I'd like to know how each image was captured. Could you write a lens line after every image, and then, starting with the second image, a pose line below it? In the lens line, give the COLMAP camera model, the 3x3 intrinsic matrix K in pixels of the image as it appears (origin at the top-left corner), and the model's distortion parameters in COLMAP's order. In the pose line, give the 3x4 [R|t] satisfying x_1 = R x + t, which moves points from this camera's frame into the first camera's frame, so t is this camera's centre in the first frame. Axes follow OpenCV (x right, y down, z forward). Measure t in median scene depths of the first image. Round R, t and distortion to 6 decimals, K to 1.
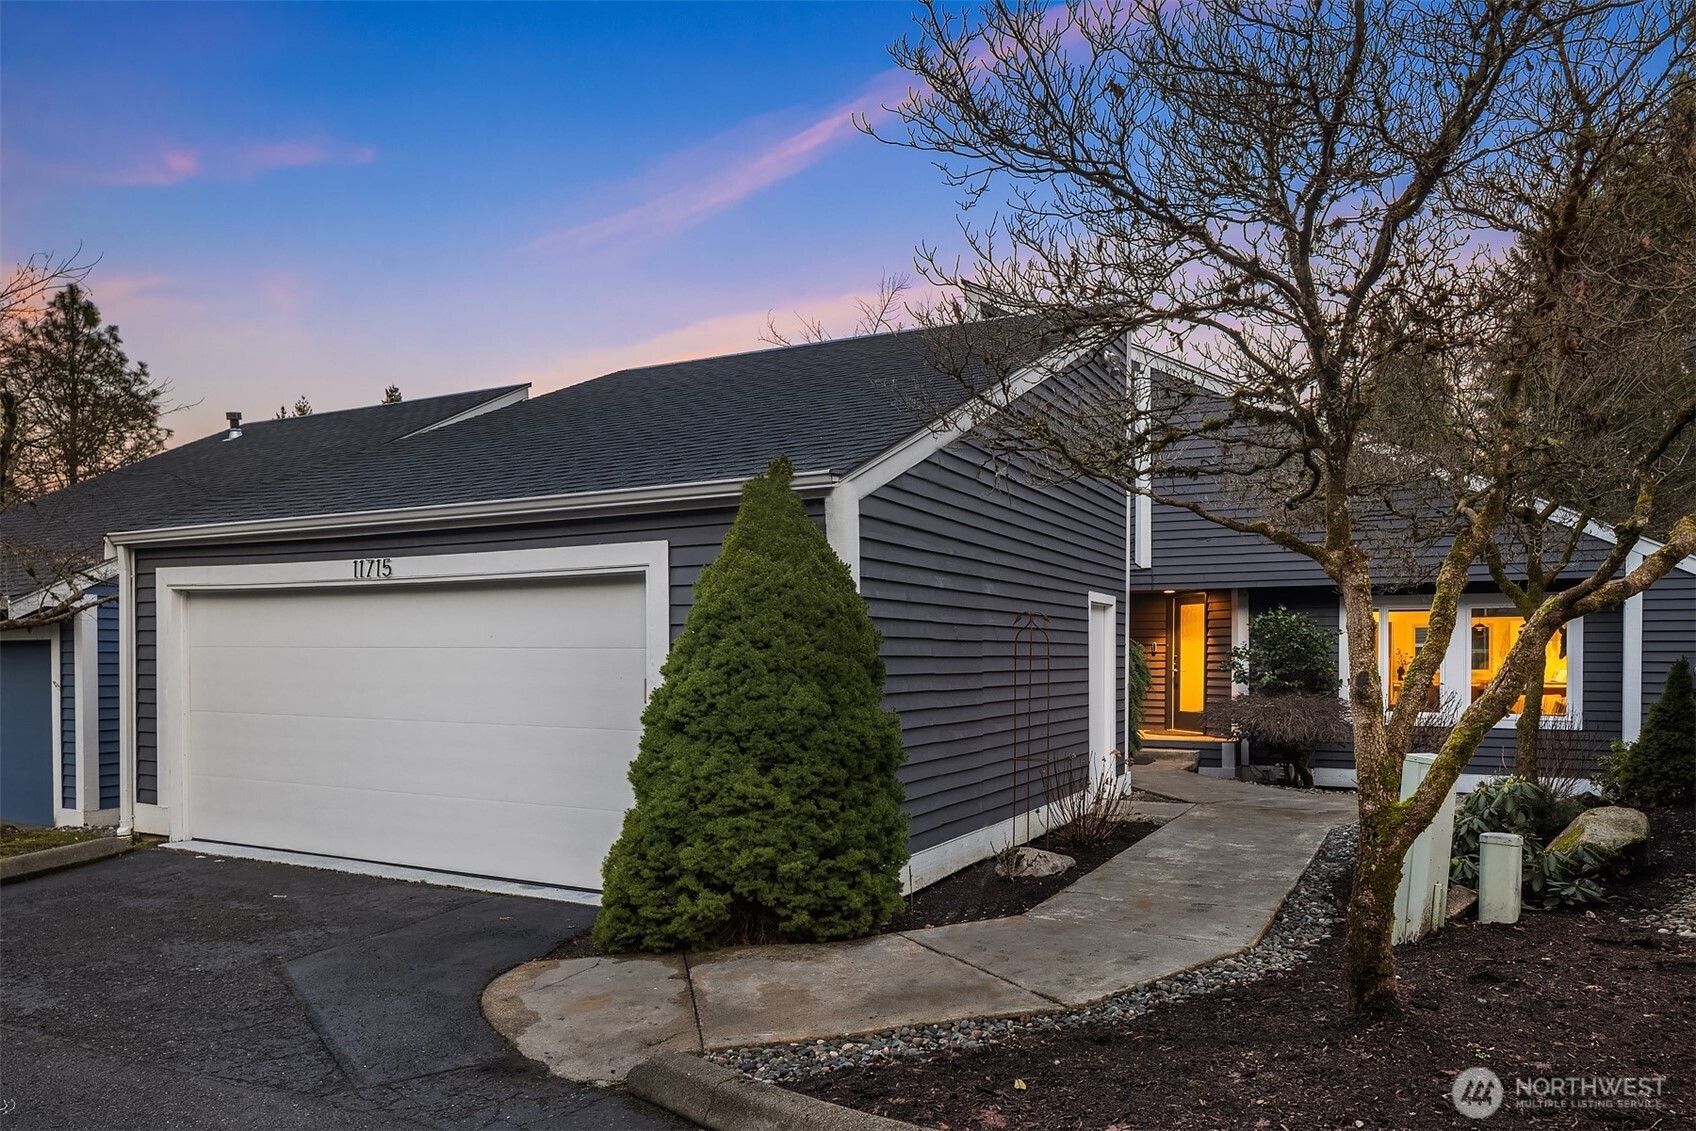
lens RADIAL K [[1155.4, 0, 843.3], [0, 1155.4, 672.3], [0, 0, 1]] dist [-0.000049, -0.000924]
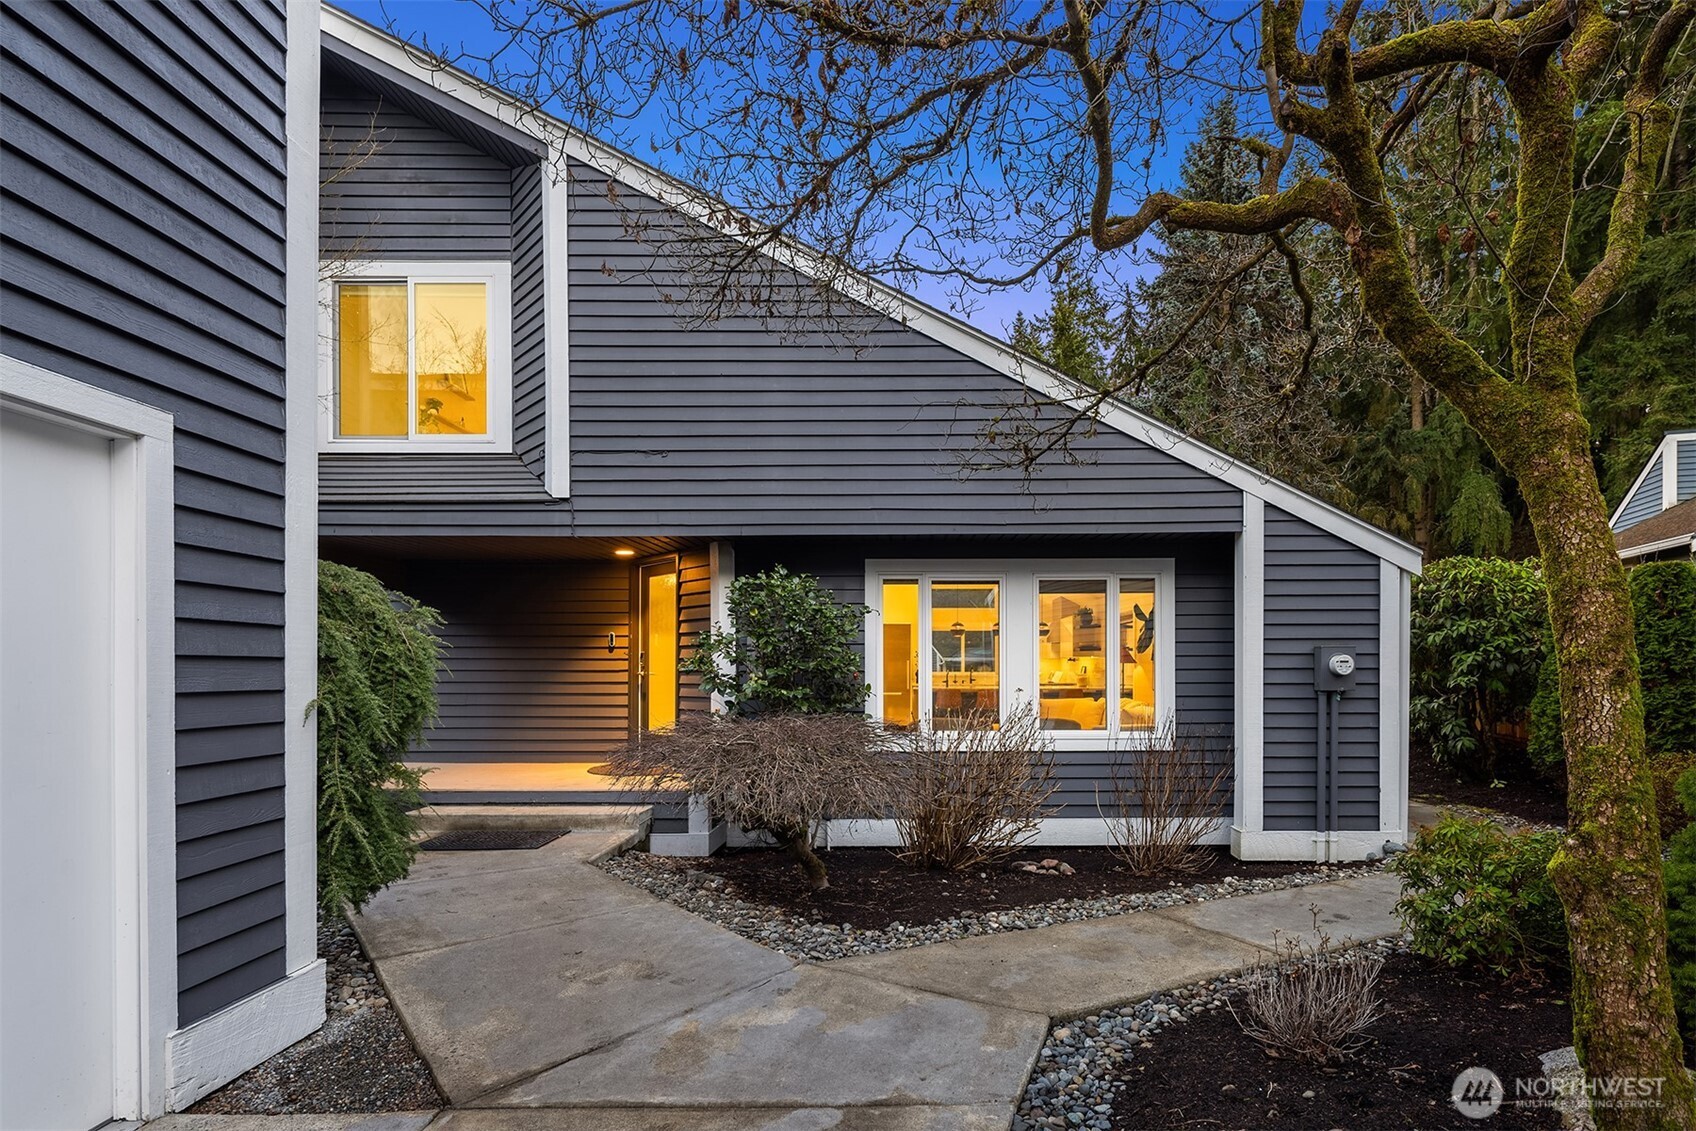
lens RADIAL K [[815.7, 0, 844.9], [0, 815.7, 642.6], [0, 0, 1]] dist [-0.000249, -0.000537]
pose [[0.926497, 0.006295, 0.376250, 0.239952], [0.010505, 0.999038, -0.042585, 0.002197], [-0.376156, 0.043407, 0.925539, 0.565275]]
